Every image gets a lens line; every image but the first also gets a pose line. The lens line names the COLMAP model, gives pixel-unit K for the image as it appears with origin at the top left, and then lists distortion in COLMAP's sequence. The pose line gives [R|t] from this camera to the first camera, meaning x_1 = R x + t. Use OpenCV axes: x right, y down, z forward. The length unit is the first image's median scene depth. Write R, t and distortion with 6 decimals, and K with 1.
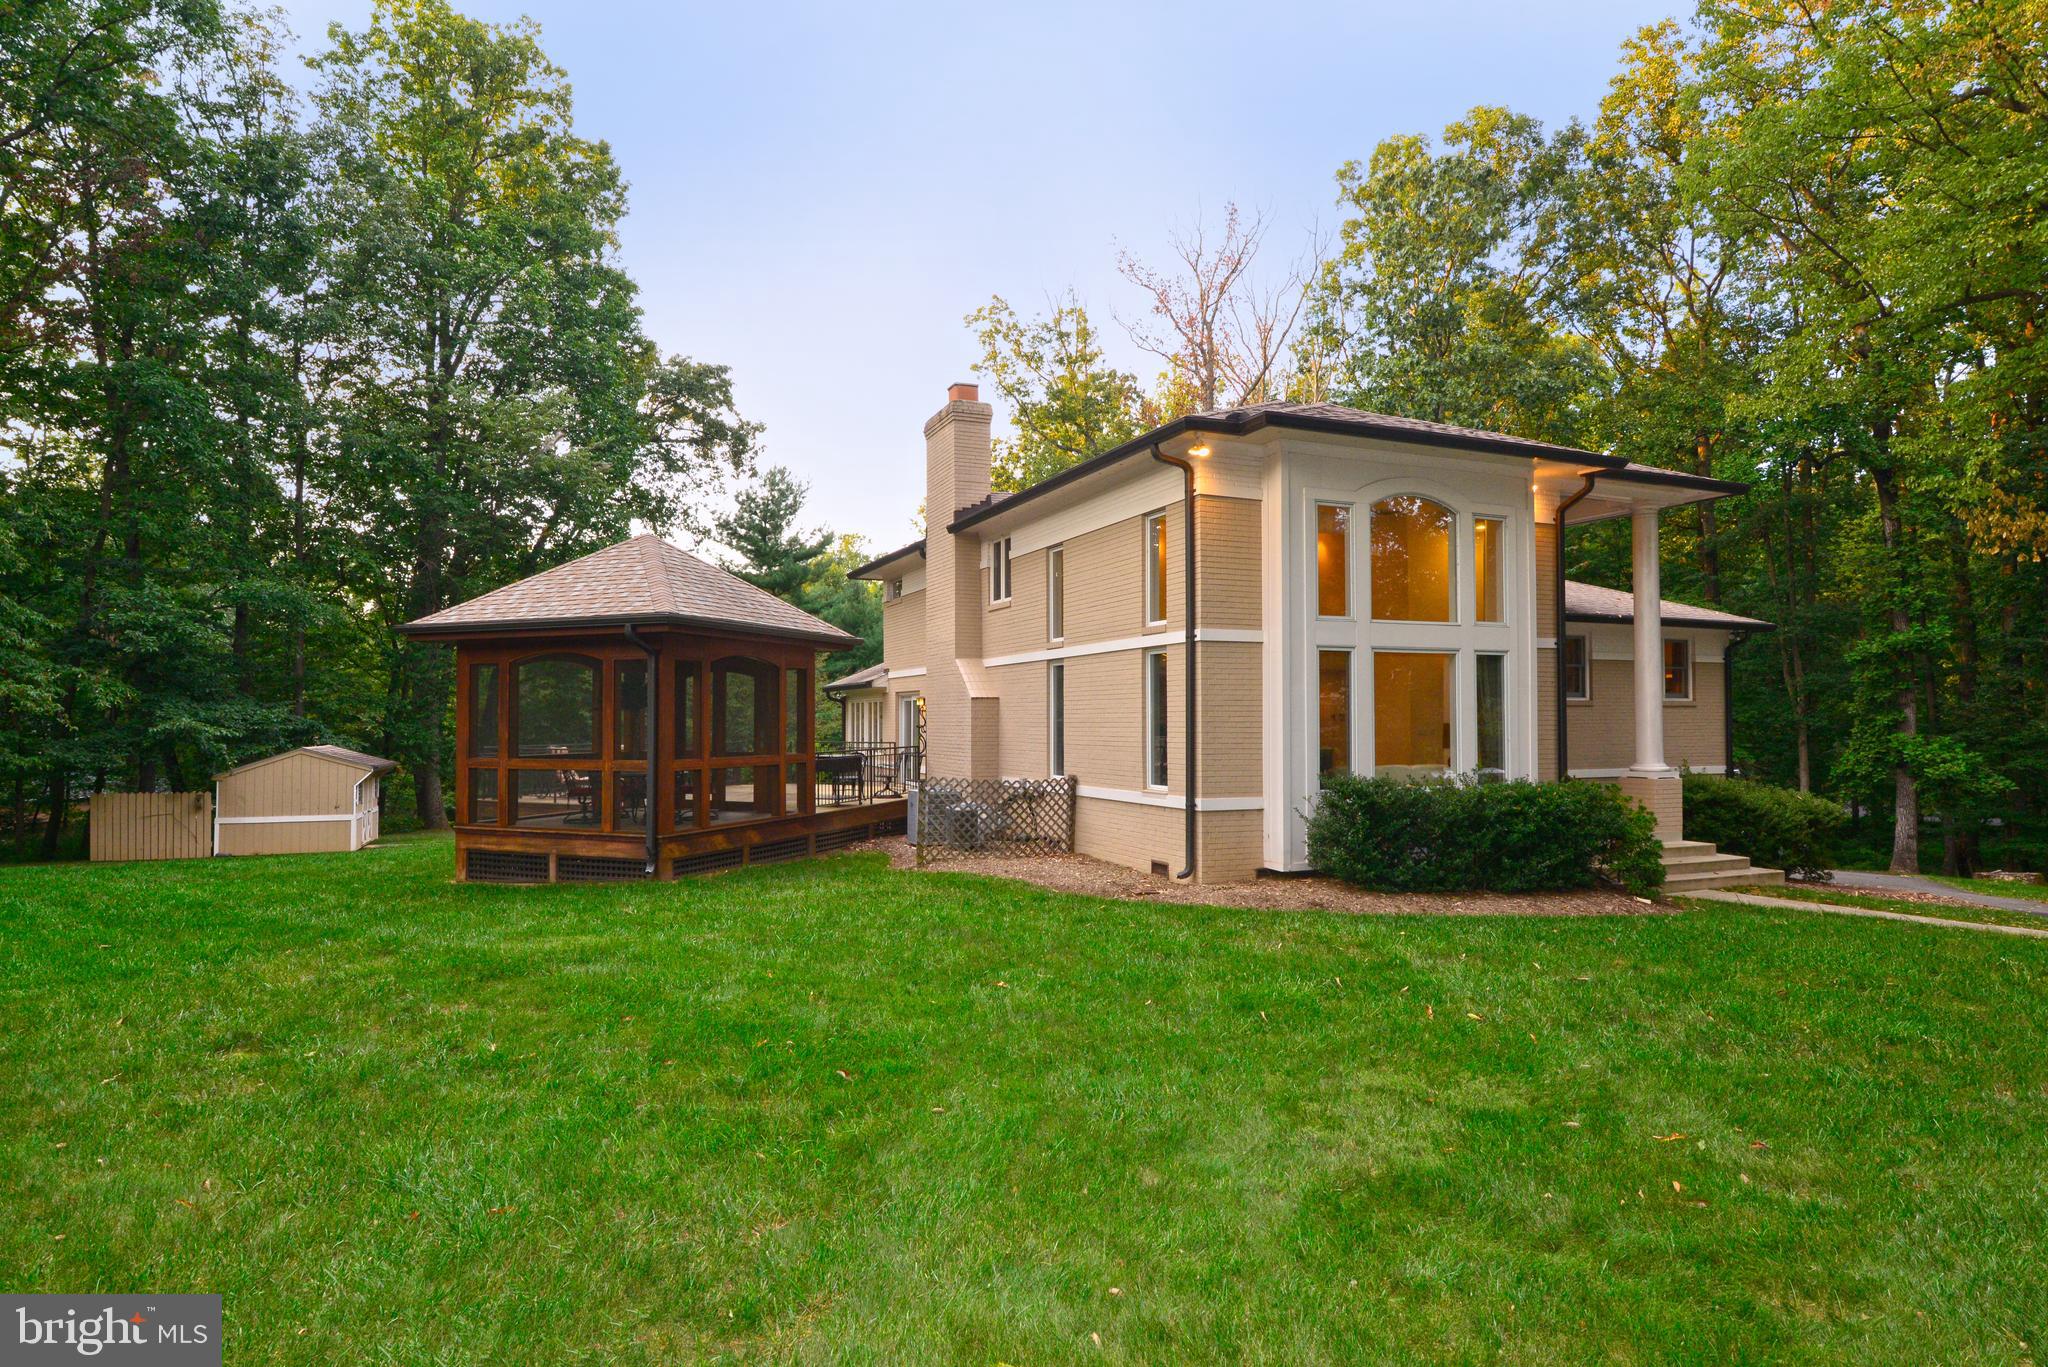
lens RADIAL K [[1175.6, 0, 1023.9], [0, 1175.6, 690.2], [0, 0, 1]] dist [0.000382, -0.001287]
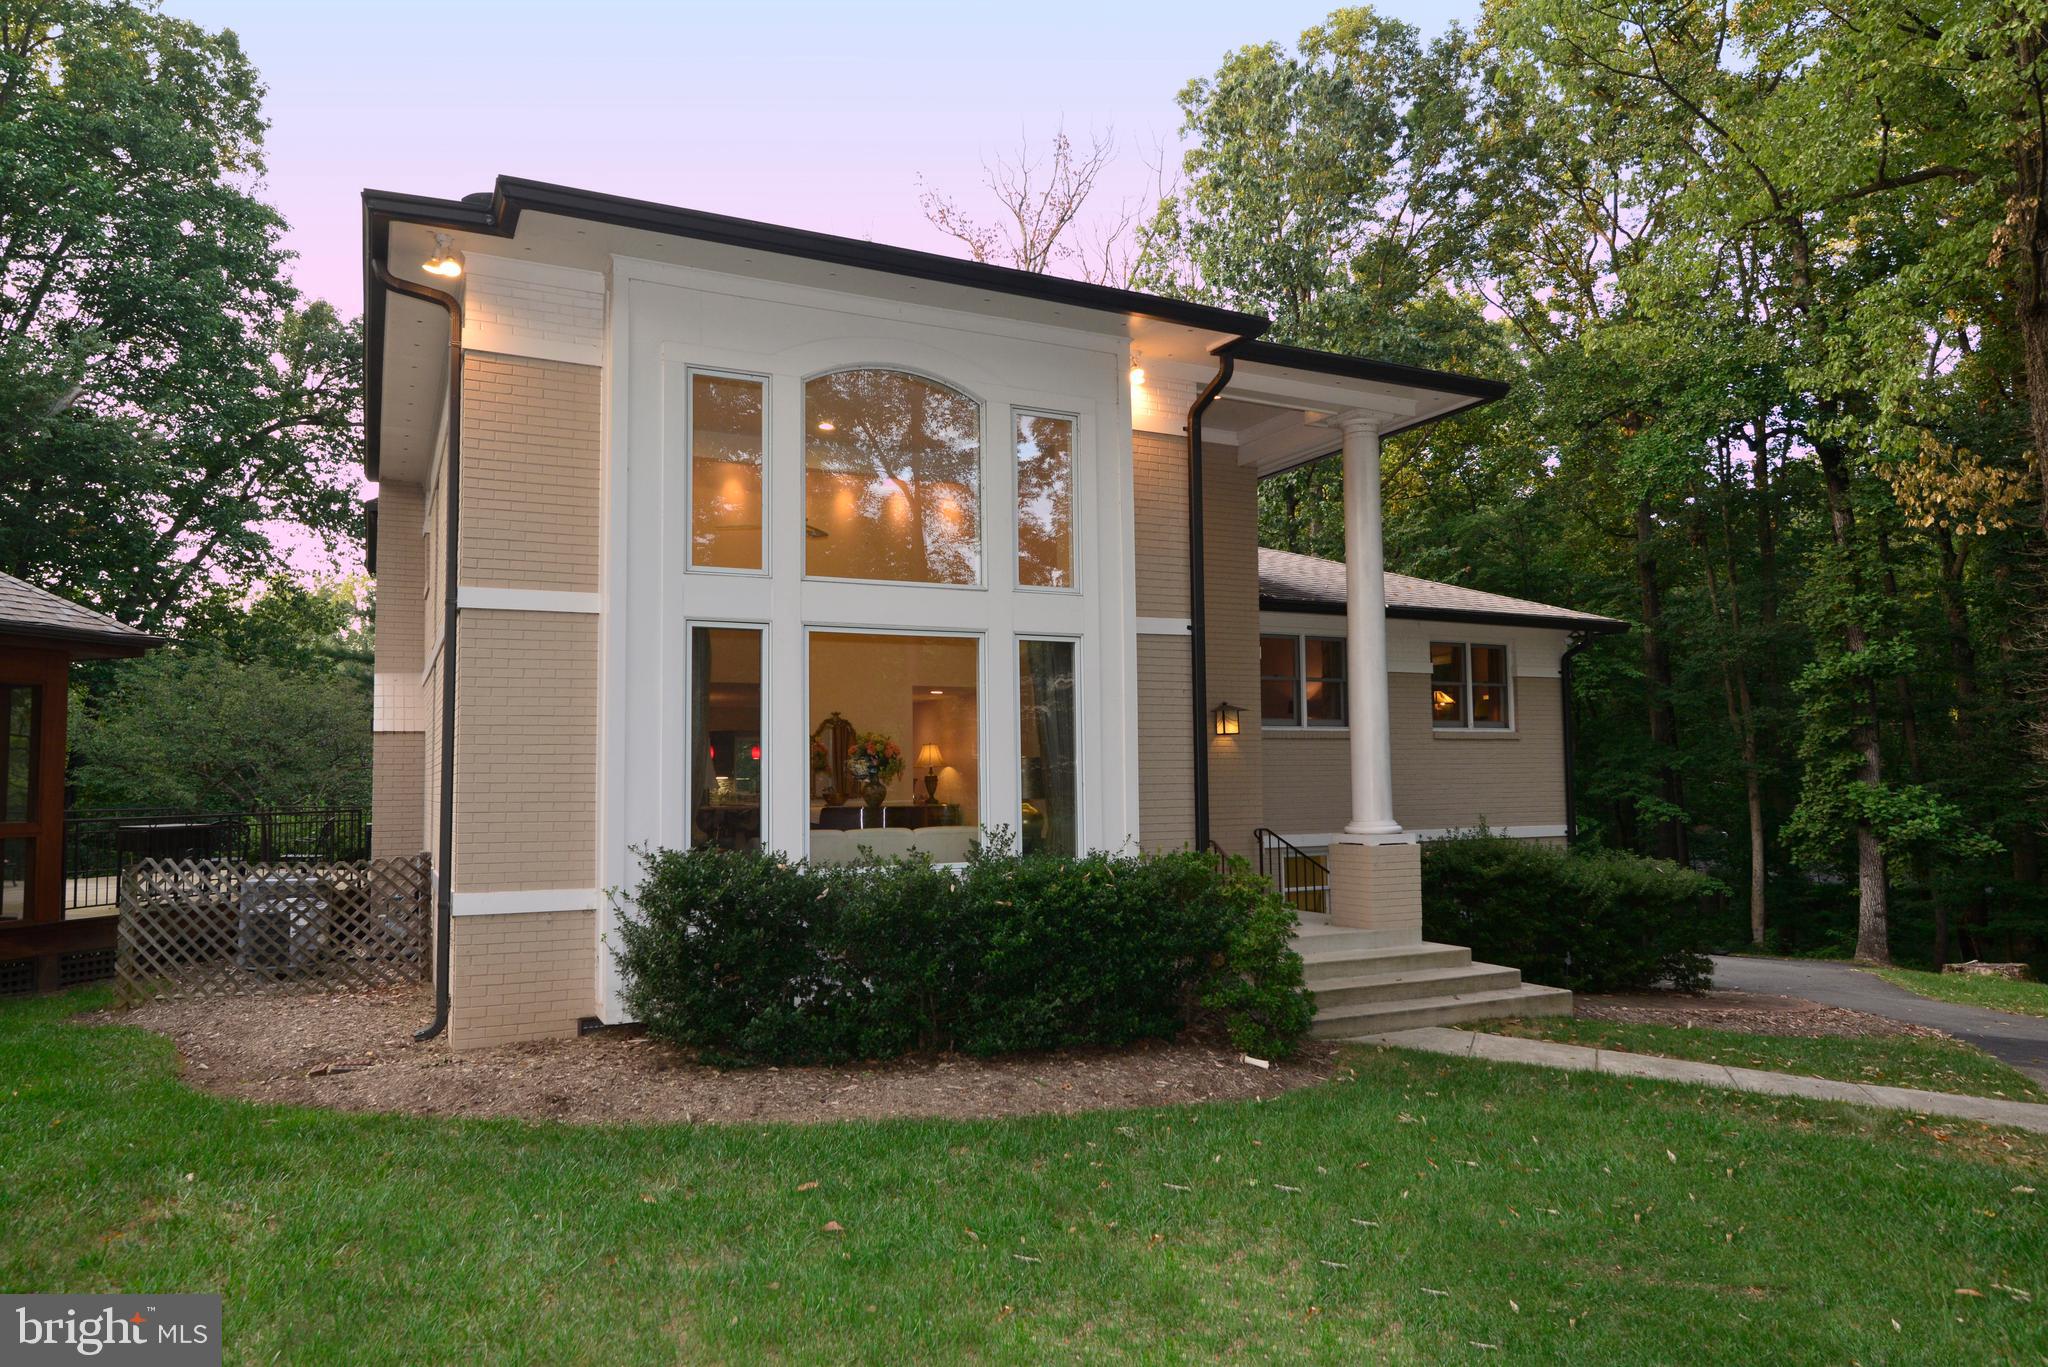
lens RADIAL K [[1361.5, 0, 1024.1], [0, 1361.5, 686.8], [0, 0, 1]] dist [0.006805, -0.002586]
pose [[0.998237, -0.006210, 0.059022, 0.143529], [0.008875, 0.998947, -0.045009, 0.010052], [-0.058680, 0.045453, 0.997242, 0.130232]]
